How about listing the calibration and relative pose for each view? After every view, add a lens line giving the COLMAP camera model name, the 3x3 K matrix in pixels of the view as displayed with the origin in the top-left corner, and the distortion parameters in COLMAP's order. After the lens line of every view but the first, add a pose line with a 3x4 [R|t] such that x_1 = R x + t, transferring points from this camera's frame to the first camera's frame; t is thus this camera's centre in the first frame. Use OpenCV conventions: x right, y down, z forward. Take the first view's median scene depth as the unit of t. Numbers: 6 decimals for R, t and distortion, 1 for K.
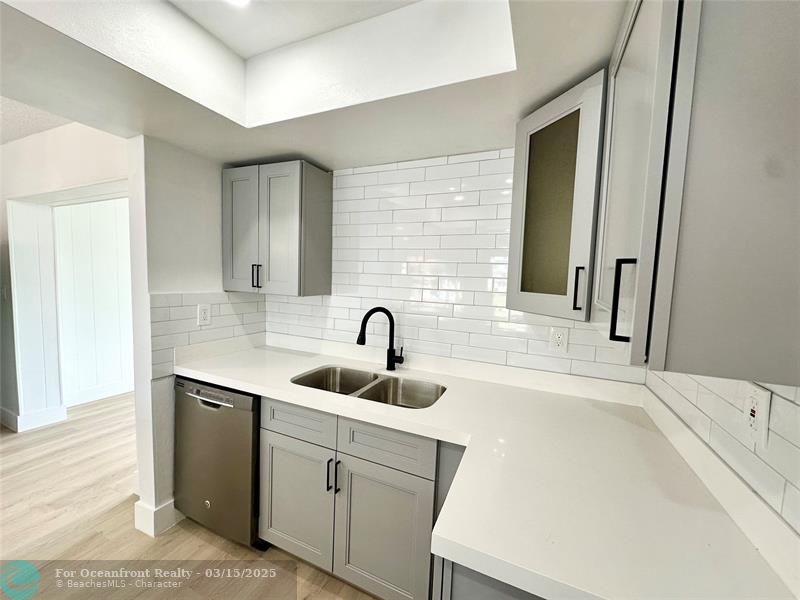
lens RADIAL K [[318.2, 0, 400.0], [0, 318.2, 300.0], [0, 0, 1]] dist [-0.001598, -0.000026]
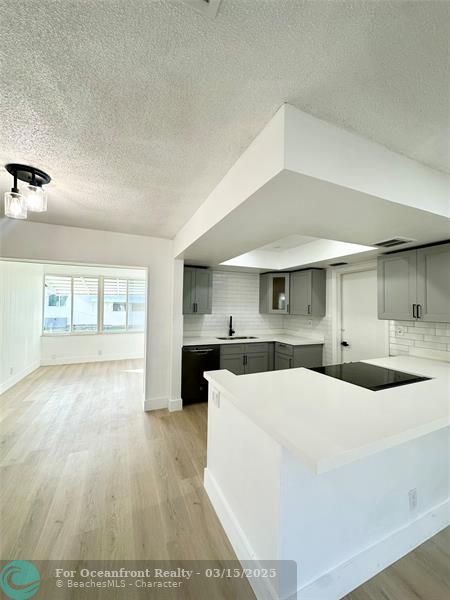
lens RADIAL K [[238.6, 0, 225.0], [0, 238.6, 300.0], [0, 0, 1]] dist [-0.001598, -0.000026]
pose [[0.671942, -0.004752, 0.740588, -1.893831], [0.062138, 0.996815, -0.049982, -0.021497], [-0.737992, 0.079603, 0.670098, -0.600119]]
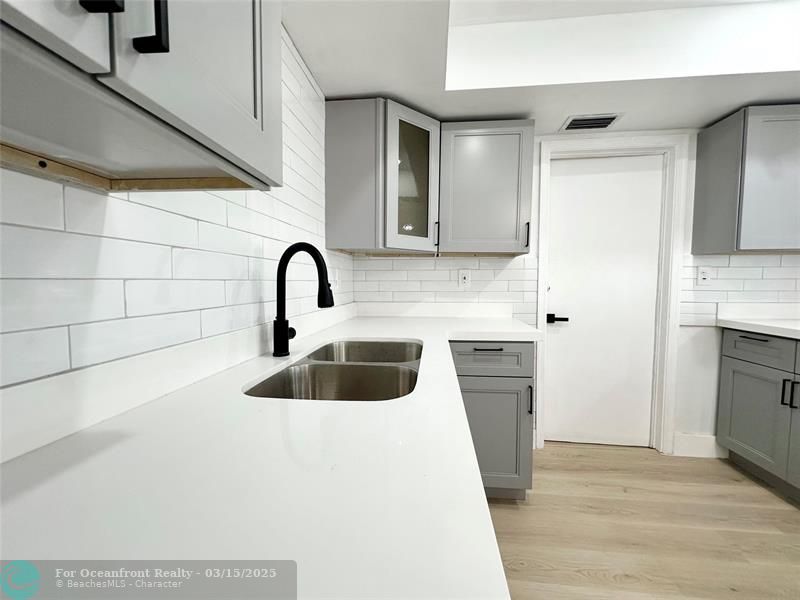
lens RADIAL K [[318.2, 0, 400.0], [0, 318.2, 300.0], [0, 0, 1]] dist [-0.001598, -0.000026]
pose [[-0.306075, -0.093585, 0.947396, -0.654478], [0.057714, 0.991502, 0.116587, 0.066934], [-0.950256, 0.090363, -0.298073, 0.993257]]
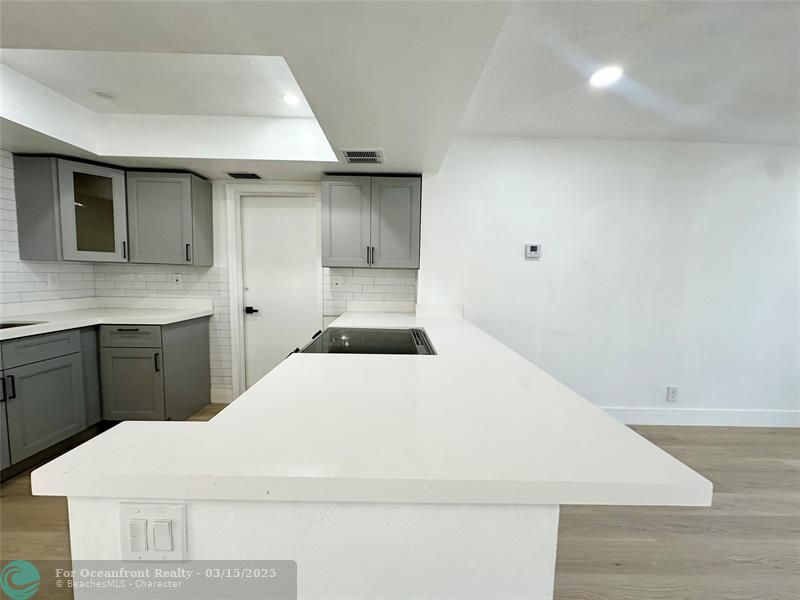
lens RADIAL K [[318.2, 0, 400.0], [0, 318.2, 300.0], [0, 0, 1]] dist [-0.001598, -0.000026]
pose [[-0.409618, -0.121152, 0.904177, -1.567132], [0.031745, 0.988649, 0.146852, 0.035015], [-0.911705, 0.088856, -0.401122, -0.001303]]
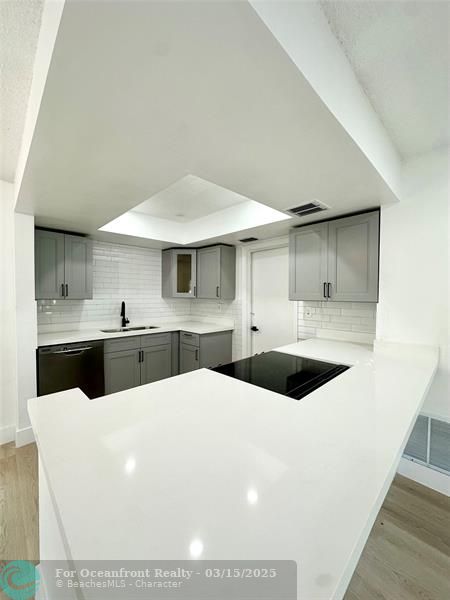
lens RADIAL K [[238.6, 0, 225.0], [0, 238.6, 300.0], [0, 0, 1]] dist [-0.001598, -0.000026]
pose [[0.375479, -0.056747, 0.925092, -1.500221], [0.075543, 0.996677, 0.030476, 0.015066], [-0.923747, 0.058441, 0.378518, -0.466176]]
